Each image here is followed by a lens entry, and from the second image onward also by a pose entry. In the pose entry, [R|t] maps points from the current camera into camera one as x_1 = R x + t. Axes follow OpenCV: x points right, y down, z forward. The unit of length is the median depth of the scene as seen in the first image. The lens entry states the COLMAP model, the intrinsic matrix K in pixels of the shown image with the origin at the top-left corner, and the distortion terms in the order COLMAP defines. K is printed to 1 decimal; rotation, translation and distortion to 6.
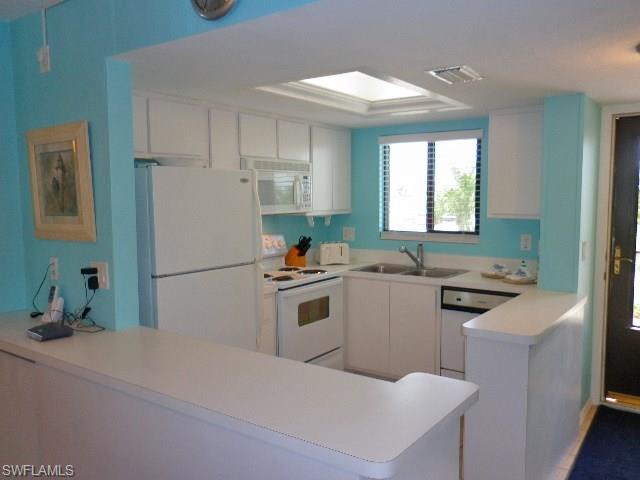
lens RADIAL K [[535.3, 0, 316.3], [0, 535.3, 240.4], [0, 0, 1]] dist [-0.035712, 0.078070]
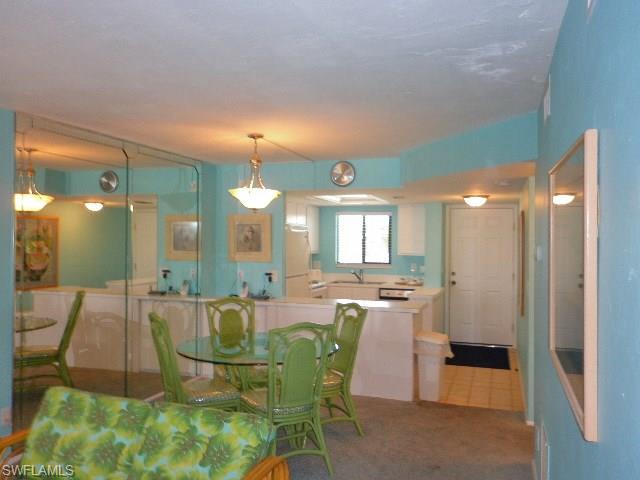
lens RADIAL K [[535.3, 0, 316.3], [0, 535.3, 240.4], [0, 0, 1]] dist [-0.035712, 0.078070]
pose [[0.954413, 0.014813, 0.298122, -0.606808], [0.009971, 0.996628, -0.081442, 0.066717], [-0.298323, 0.080702, 0.951047, -0.893843]]
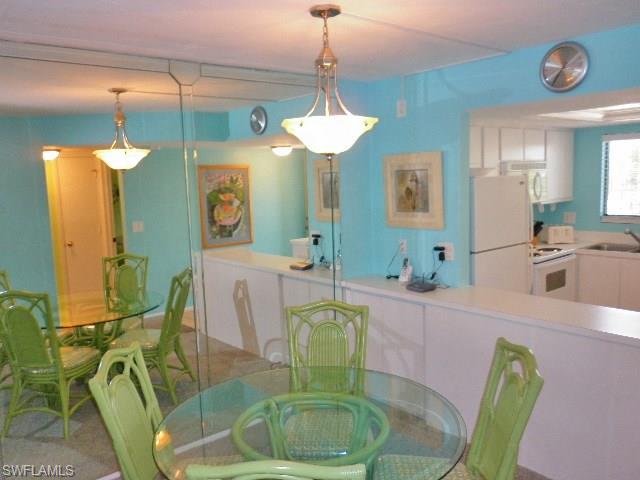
lens RADIAL K [[535.3, 0, 316.3], [0, 535.3, 240.4], [0, 0, 1]] dist [-0.035712, 0.078070]
pose [[0.970421, 0.002480, -0.241405, -0.255266], [0.008145, 0.999042, 0.043003, -0.022638], [0.241280, -0.043698, 0.969471, -0.365719]]
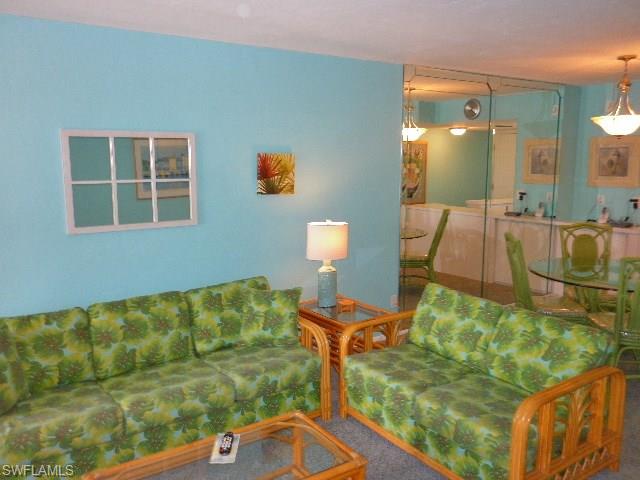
lens RADIAL K [[535.3, 0, 316.3], [0, 535.3, 240.4], [0, 0, 1]] dist [-0.035712, 0.078070]
pose [[0.942732, 0.055949, -0.328827, -0.610743], [-0.030794, 0.996220, 0.081219, 0.053489], [0.332128, -0.066442, 0.940891, -1.052147]]
